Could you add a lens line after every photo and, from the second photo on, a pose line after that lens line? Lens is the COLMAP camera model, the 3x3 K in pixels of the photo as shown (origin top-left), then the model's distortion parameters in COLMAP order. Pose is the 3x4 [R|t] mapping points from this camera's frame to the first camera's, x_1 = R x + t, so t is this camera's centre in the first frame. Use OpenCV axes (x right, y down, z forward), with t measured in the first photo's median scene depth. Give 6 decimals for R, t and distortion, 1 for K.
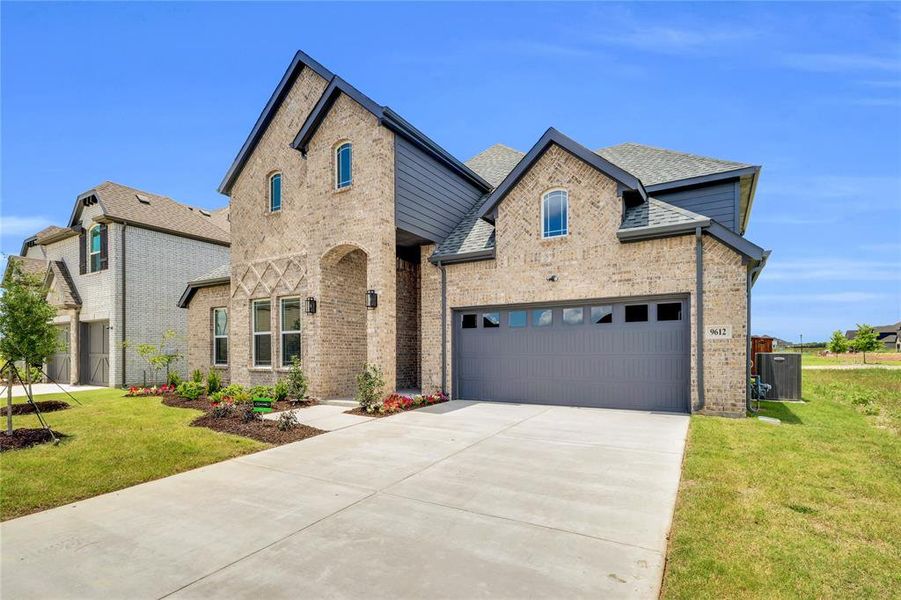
lens RADIAL K [[437.1, 0, 448.6], [0, 437.1, 352.1], [0, 0, 1]] dist [0.003321, 0.001614]
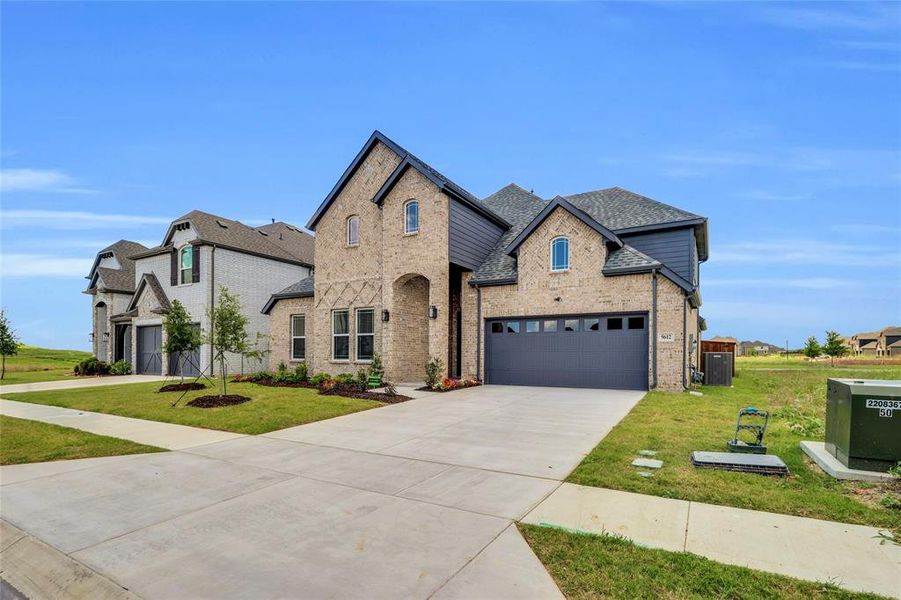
lens RADIAL K [[437.1, 0, 453.9], [0, 437.1, 354.6], [0, 0, 1]] dist [0.003321, 0.001614]
pose [[0.999821, 0.008311, 0.017002, -0.120322], [-0.008297, 0.999965, -0.000910, 0.018138], [-0.017009, 0.000769, 0.999855, -0.407587]]
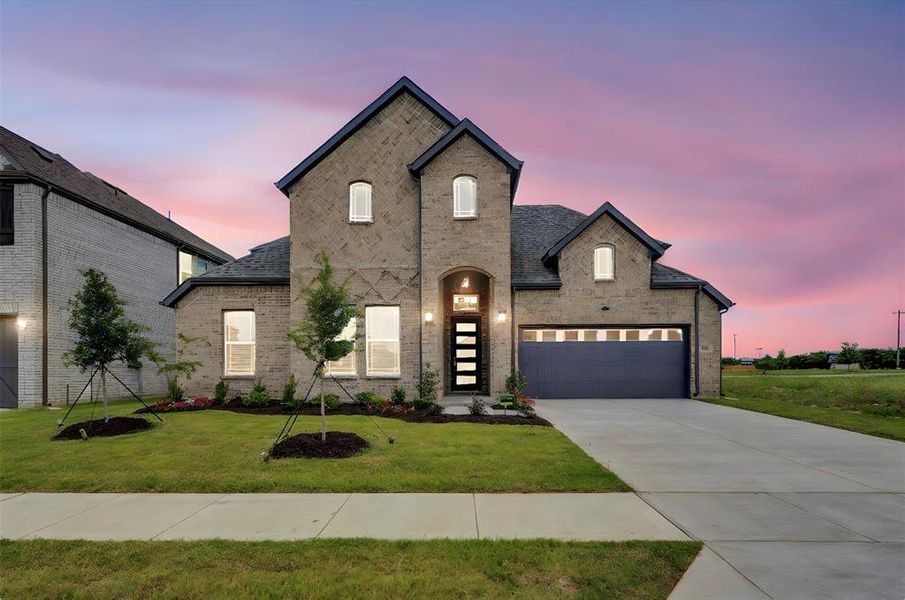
lens RADIAL K [[439.0, 0, 460.4], [0, 439.0, 365.4], [0, 0, 1]] dist [0.003321, 0.001614]
pose [[0.866206, 0.003717, 0.499674, -0.804924], [0.001995, 0.999939, -0.010896, 0.027318], [-0.499684, 0.010435, 0.866145, 0.010603]]
